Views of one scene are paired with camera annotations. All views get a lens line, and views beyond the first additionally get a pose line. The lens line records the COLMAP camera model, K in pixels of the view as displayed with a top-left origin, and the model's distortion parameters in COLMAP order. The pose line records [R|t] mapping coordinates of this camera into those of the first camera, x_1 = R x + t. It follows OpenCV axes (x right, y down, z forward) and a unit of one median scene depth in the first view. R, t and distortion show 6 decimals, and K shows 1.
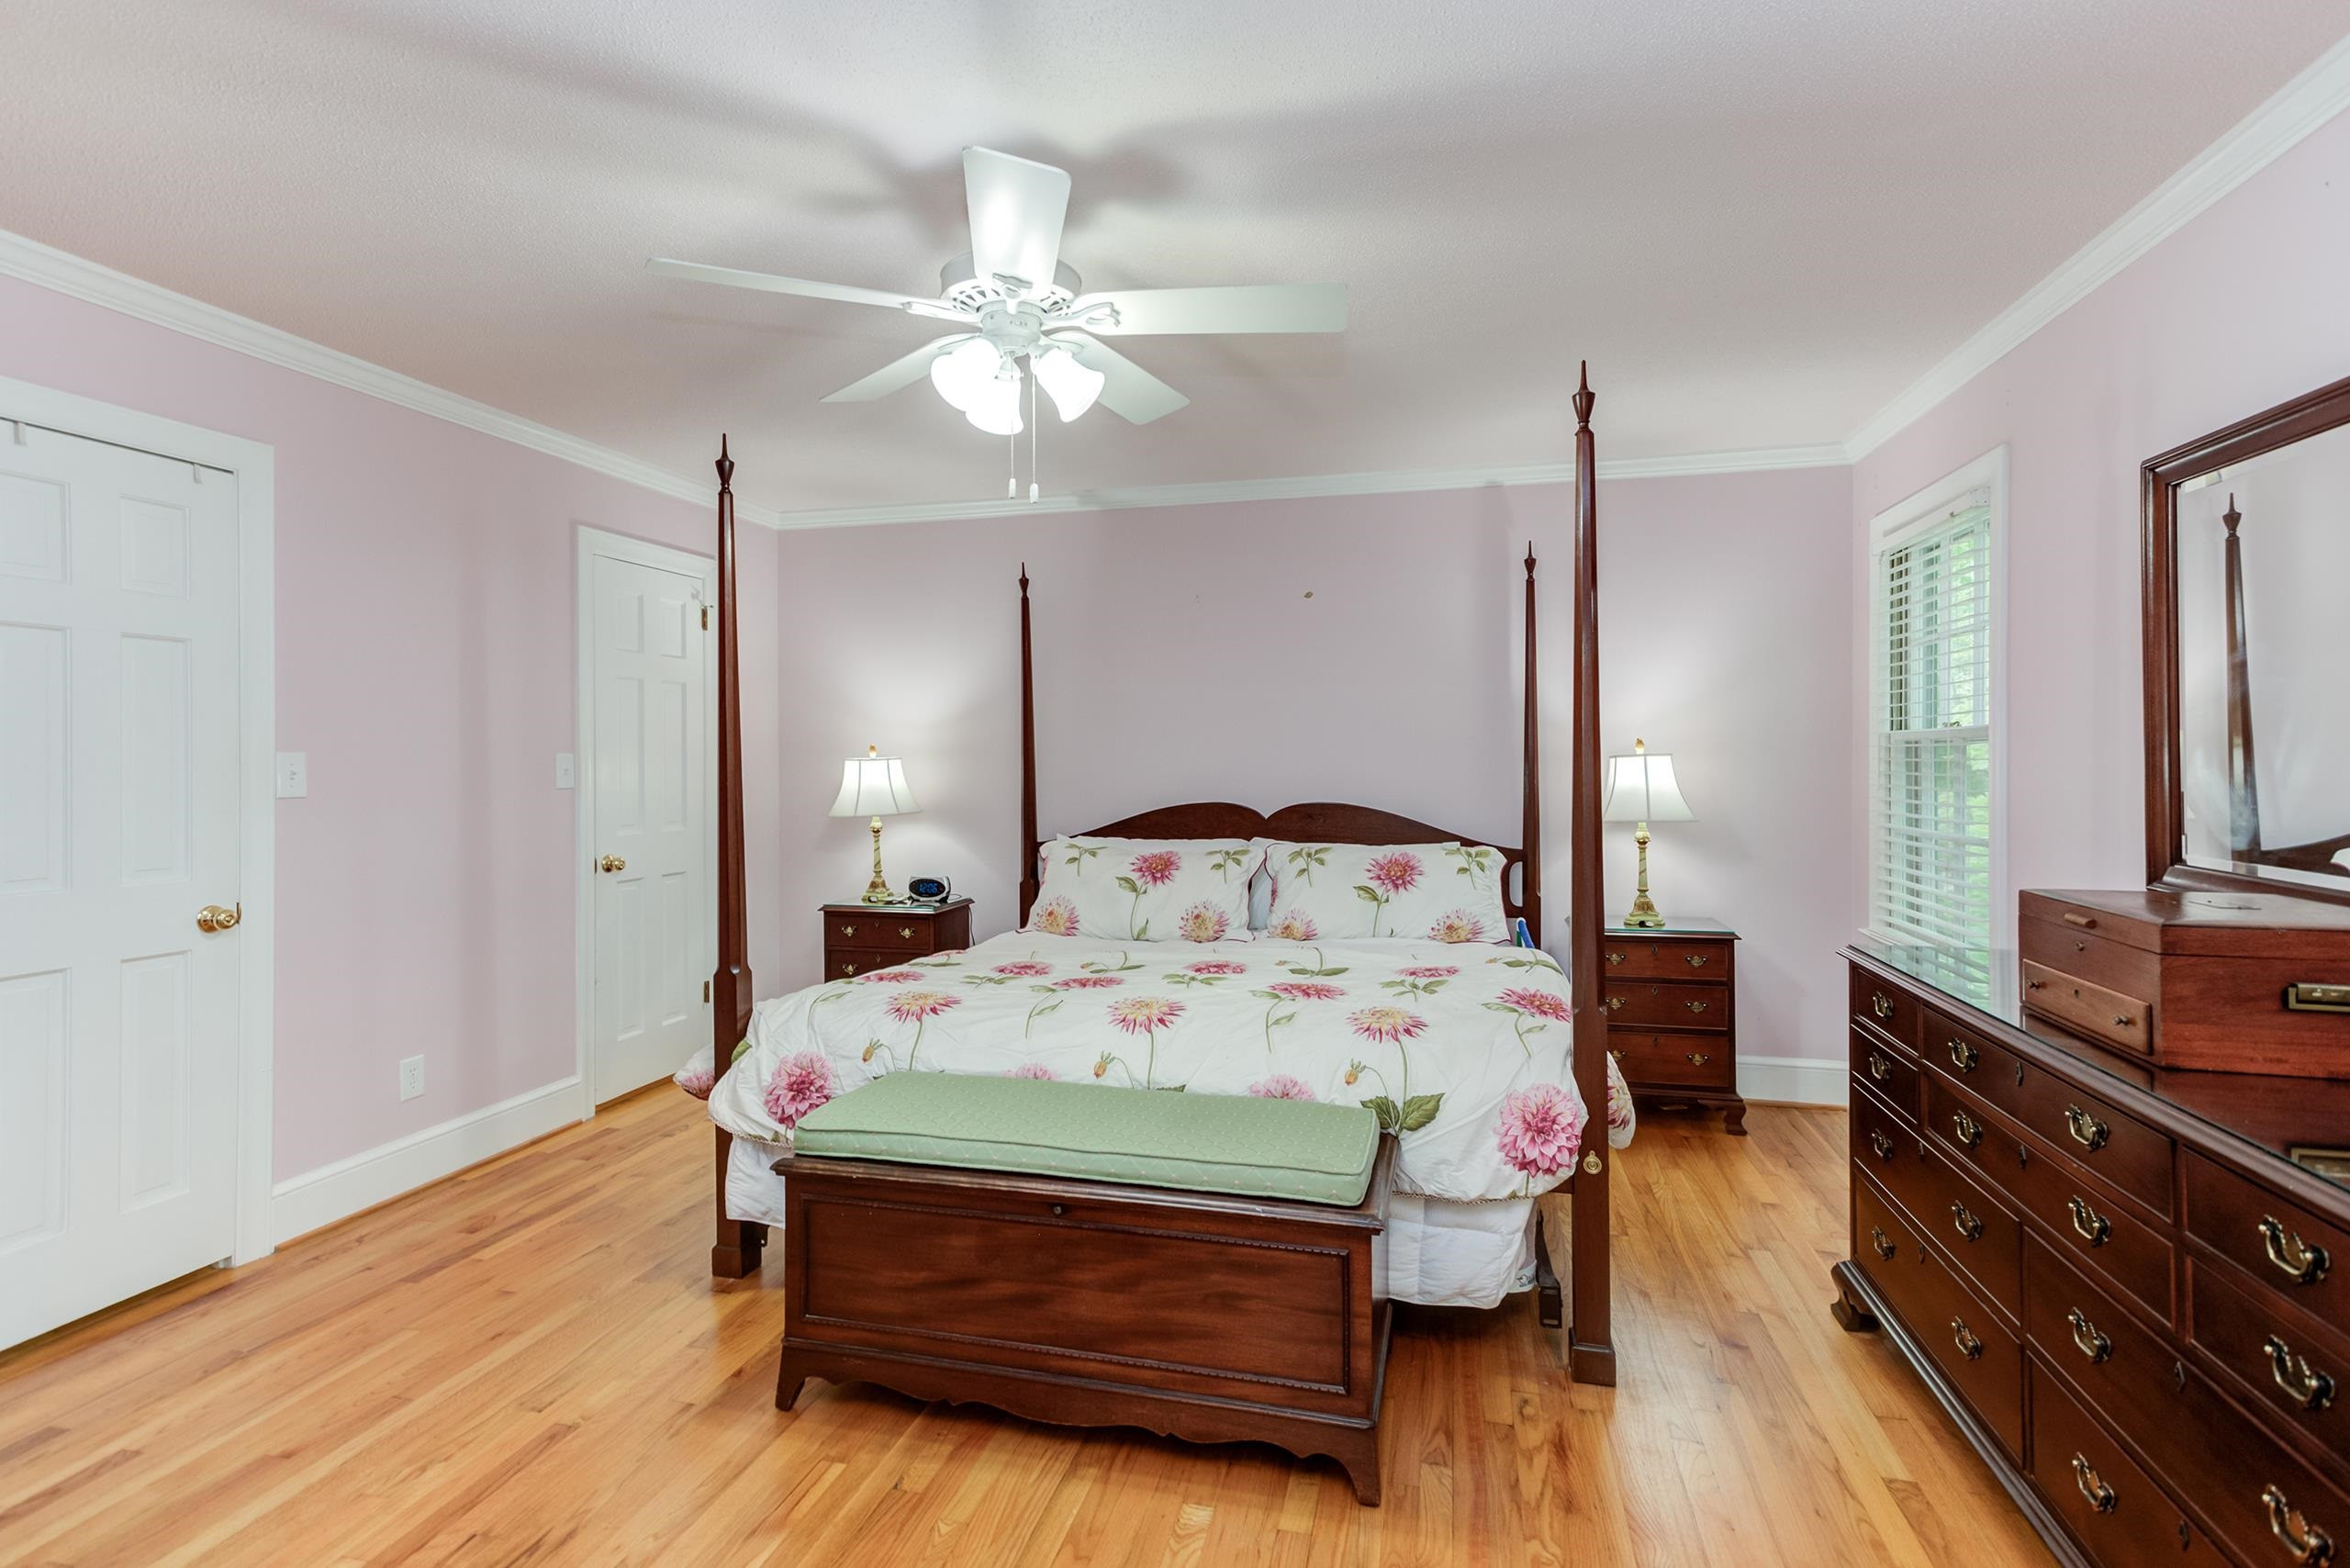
lens RADIAL K [[1122.2, 0, 1174.9], [0, 1122.2, 770.1], [0, 0, 1]] dist [0.019024, -0.001564]
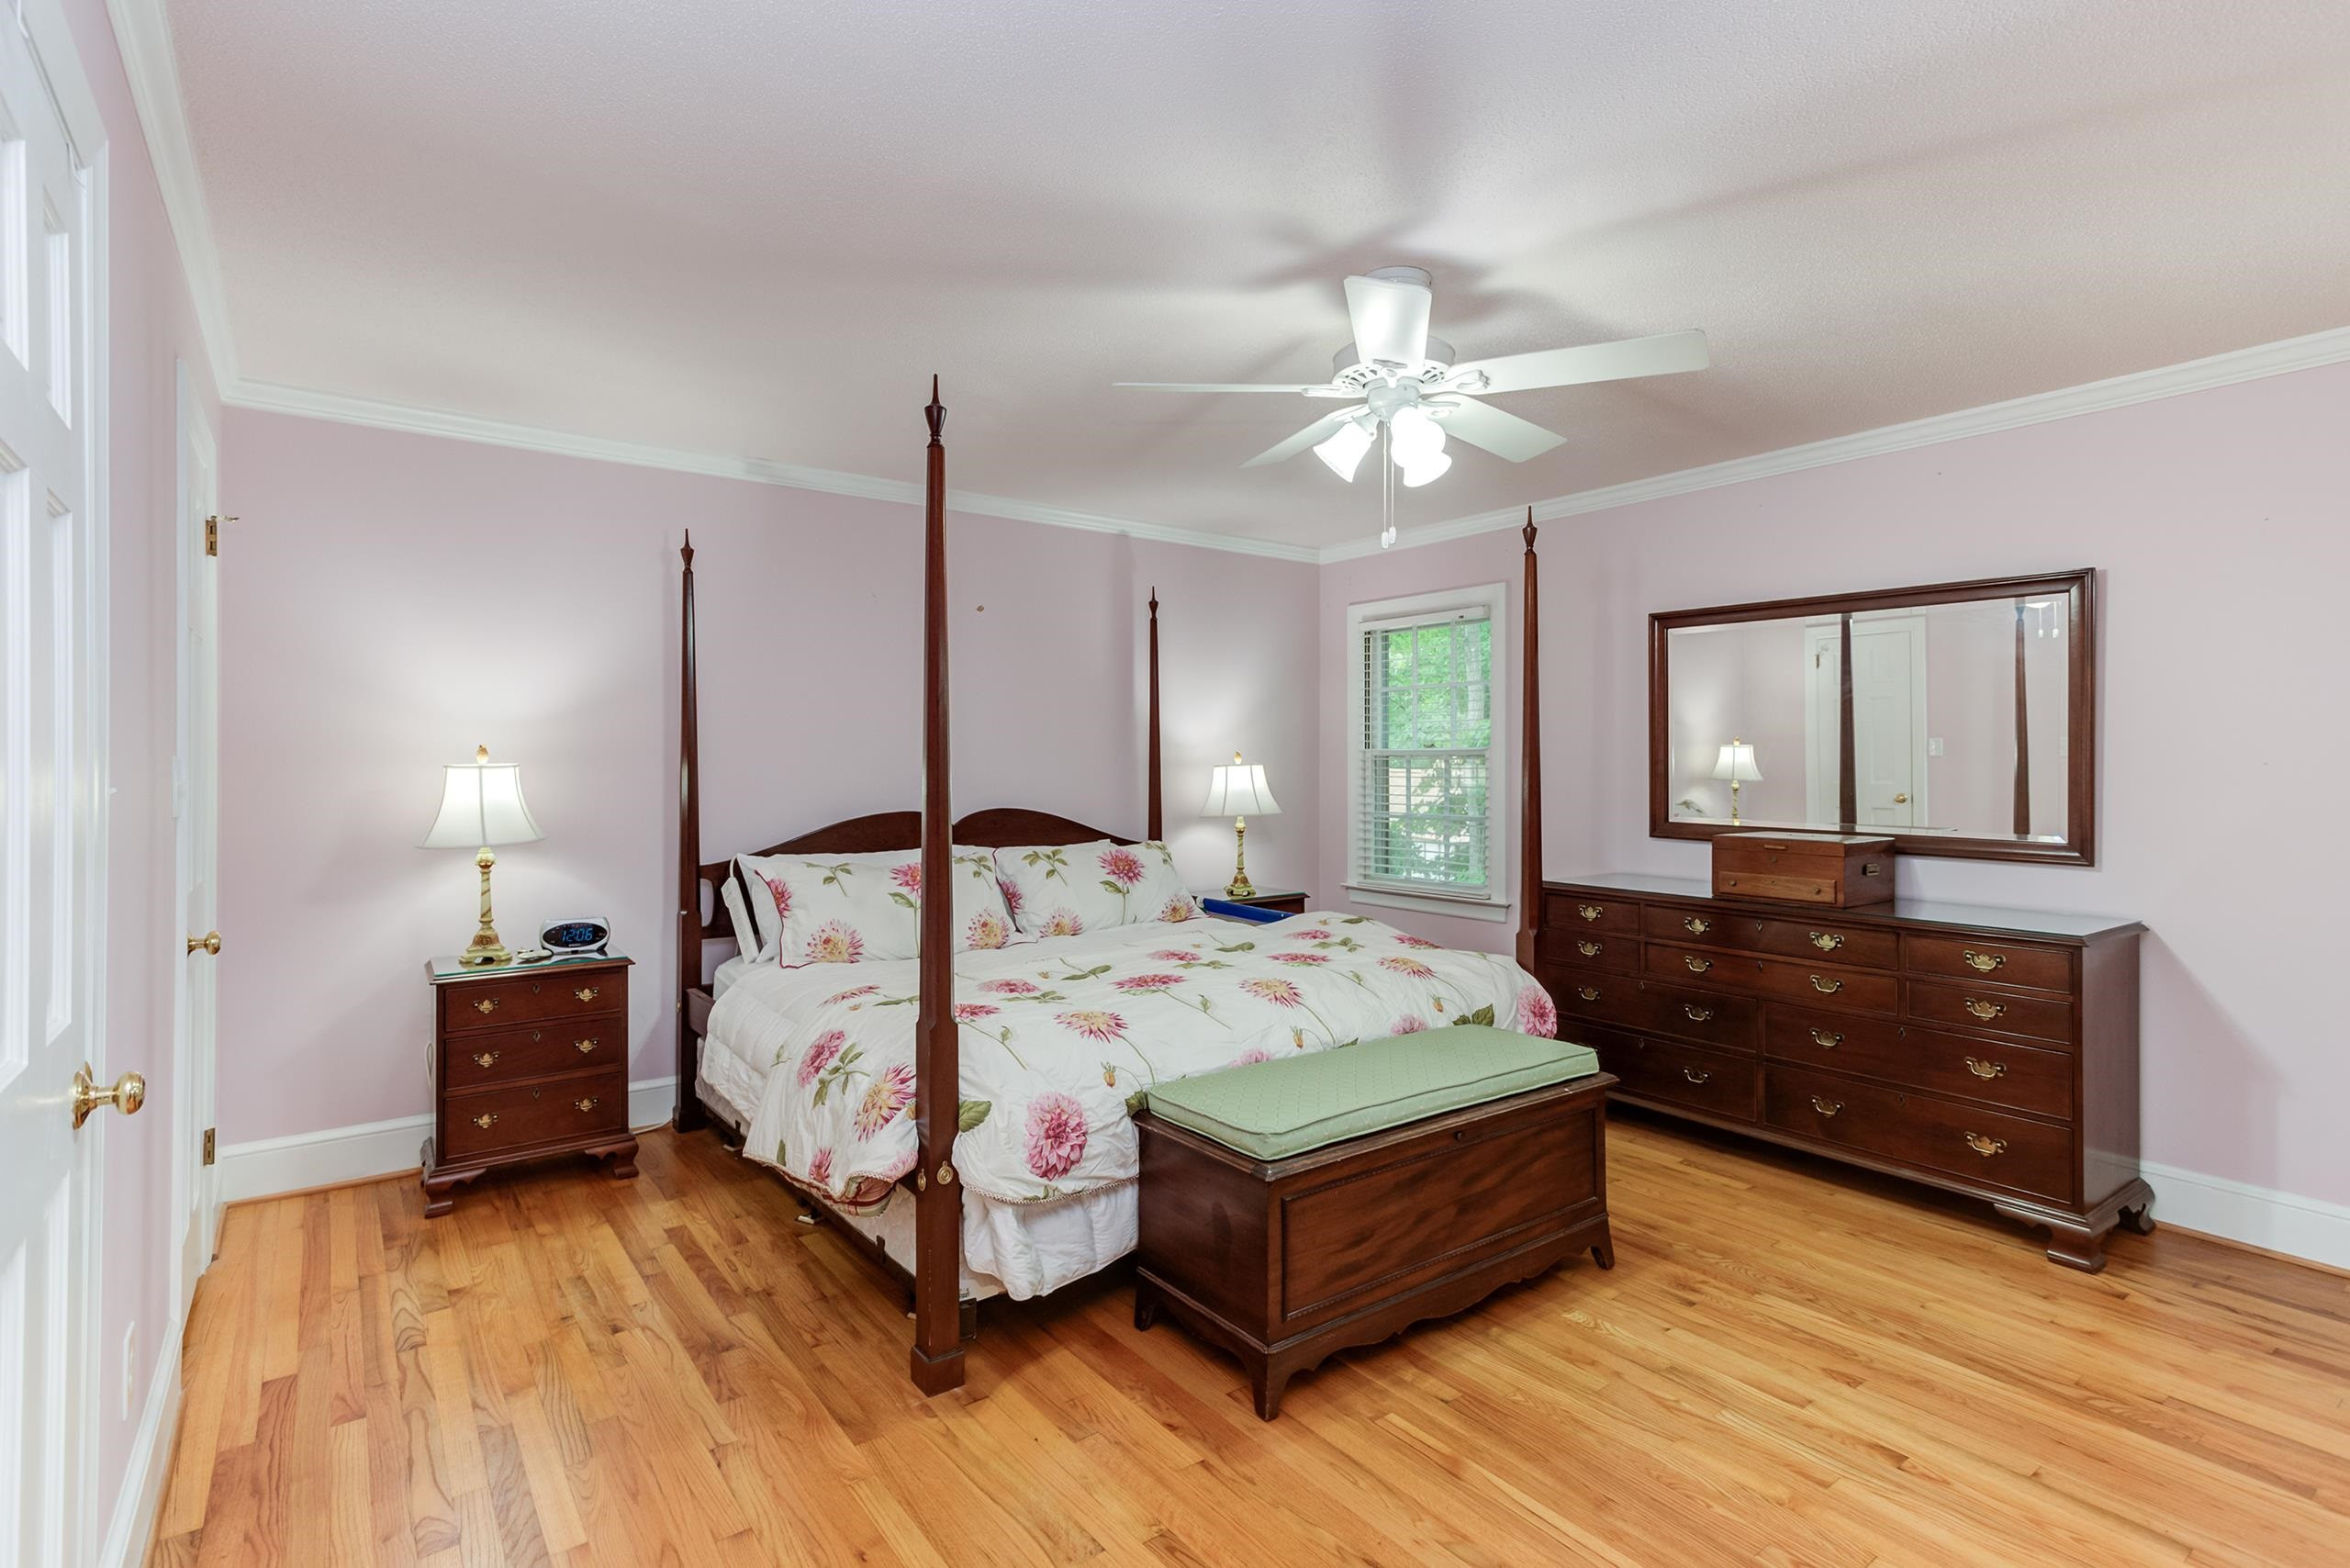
lens RADIAL K [[1122.2, 0, 1161.6], [0, 1122.2, 771.0], [0, 0, 1]] dist [0.019024, -0.001564]
pose [[0.639603, -0.001729, 0.768704, -0.661000], [0.006169, 0.999977, -0.002884, -0.002648], [-0.768681, 0.006587, 0.639599, 0.244001]]
